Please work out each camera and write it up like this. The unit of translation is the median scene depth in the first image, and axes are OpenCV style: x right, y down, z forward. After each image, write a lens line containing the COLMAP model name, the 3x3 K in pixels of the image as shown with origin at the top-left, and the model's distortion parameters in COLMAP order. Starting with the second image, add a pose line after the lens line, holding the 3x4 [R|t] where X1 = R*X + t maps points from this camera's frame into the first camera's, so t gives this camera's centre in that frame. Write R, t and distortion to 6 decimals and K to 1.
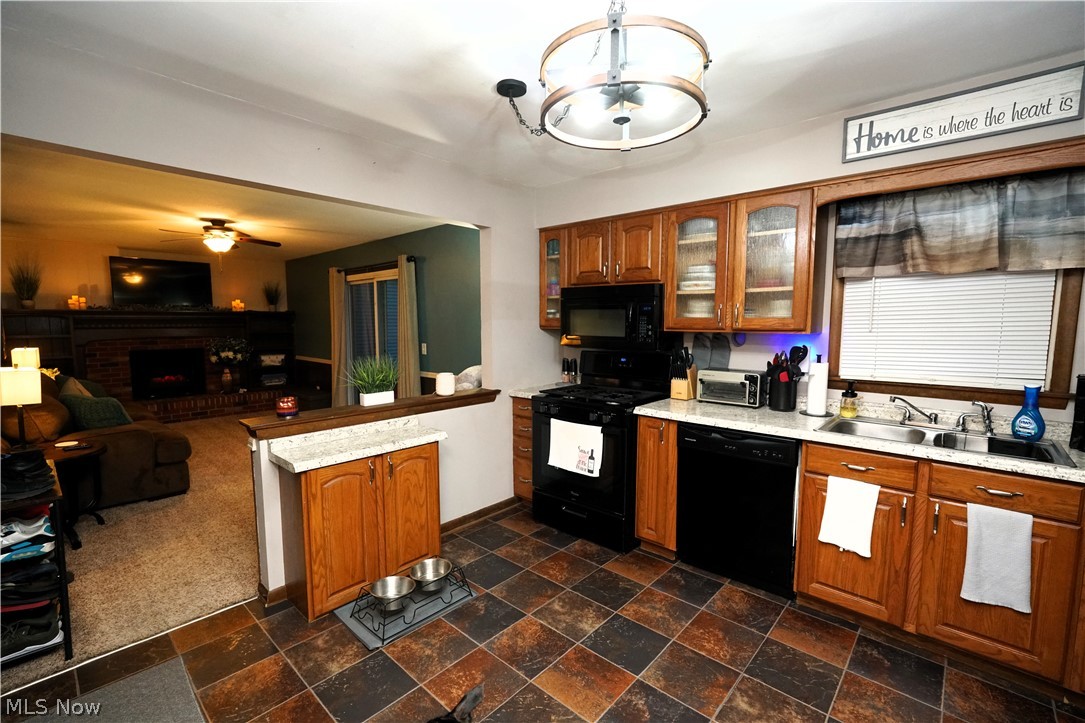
lens RADIAL K [[470.0, 0, 541.5], [0, 470.0, 368.0], [0, 0, 1]] dist [-0.039463, 0.013833]
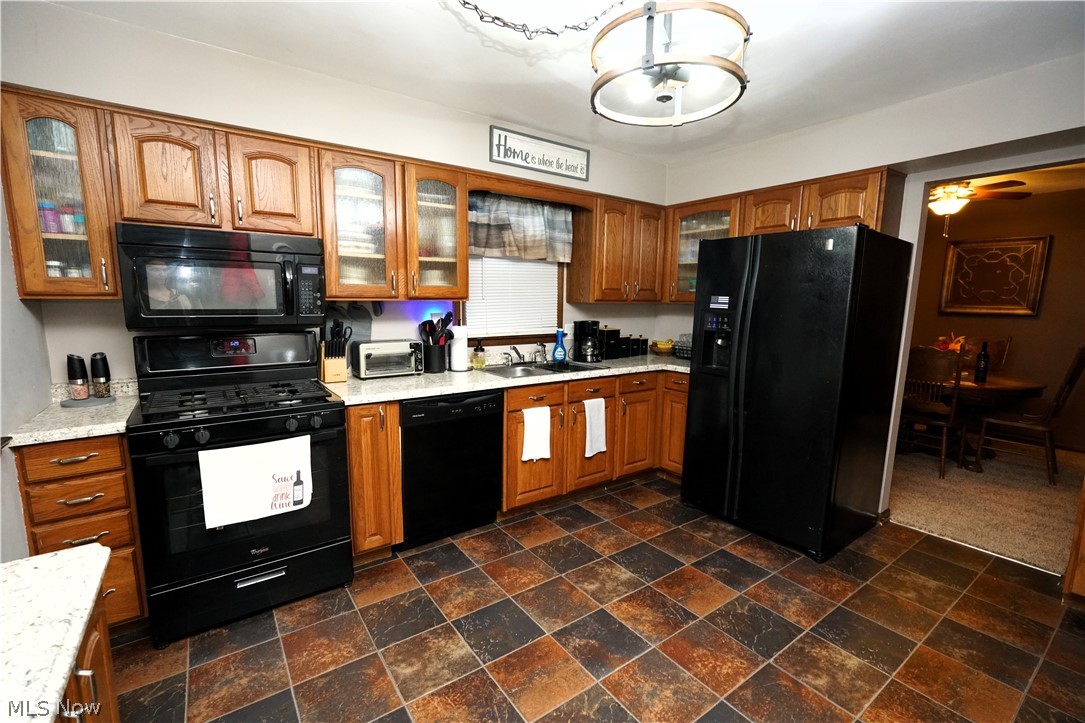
lens RADIAL K [[479.8, 0, 542.5], [0, 479.8, 361.5], [0, 0, 1]] dist [0.019056, -0.000009]
pose [[0.206652, -0.128675, 0.969916, -0.493396], [0.086057, 0.989863, 0.112985, -0.037330], [-0.974622, 0.060120, 0.215631, 0.479314]]
